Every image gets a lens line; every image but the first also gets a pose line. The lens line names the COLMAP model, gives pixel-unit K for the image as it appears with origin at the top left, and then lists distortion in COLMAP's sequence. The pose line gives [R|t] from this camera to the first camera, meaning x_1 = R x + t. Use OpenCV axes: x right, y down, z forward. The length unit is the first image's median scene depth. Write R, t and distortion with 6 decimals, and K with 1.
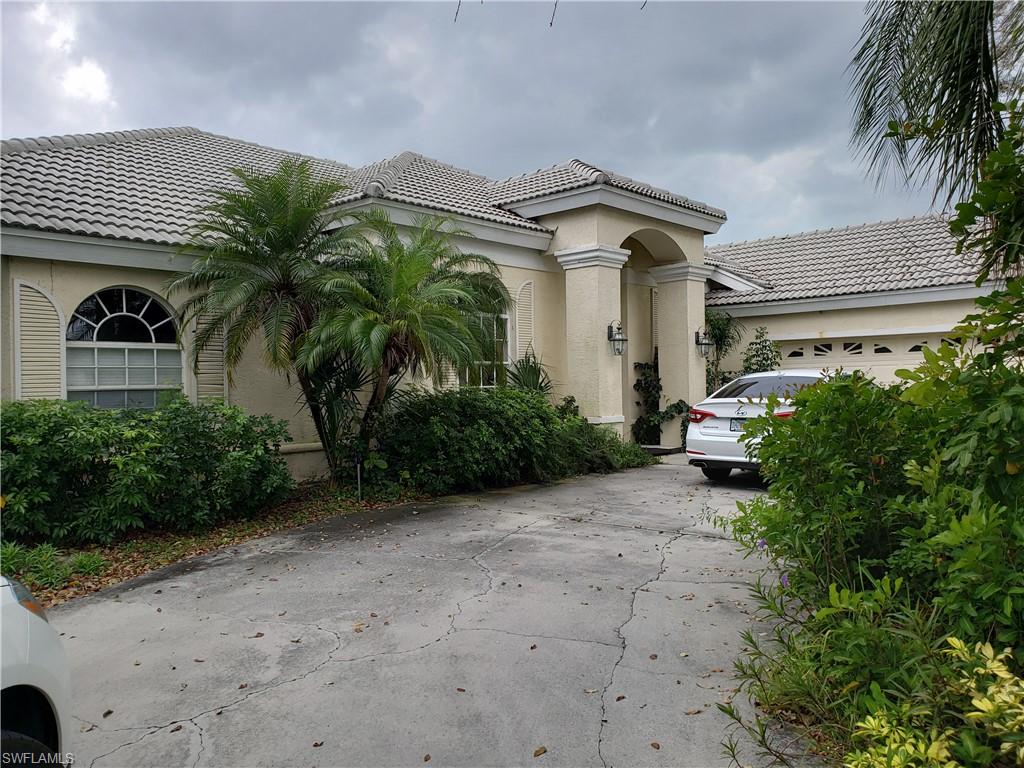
lens RADIAL K [[788.2, 0, 511.8], [0, 788.2, 395.9], [0, 0, 1]] dist [0.177589, 0.000918]
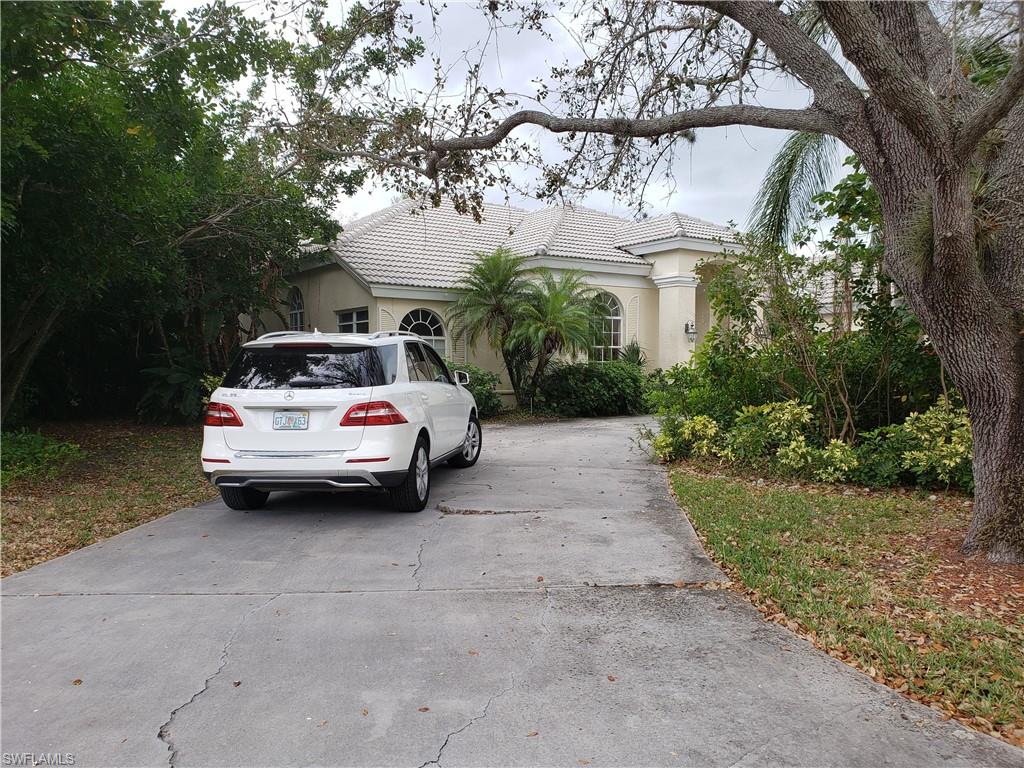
lens RADIAL K [[802.6, 0, 523.0], [0, 802.6, 391.1], [0, 0, 1]] dist [0.002405, 0.004802]
pose [[0.982511, 0.019824, -0.185145, 0.139920], [-0.016599, 0.999683, 0.018955, 0.027181], [0.185462, -0.015550, 0.982528, -0.862020]]
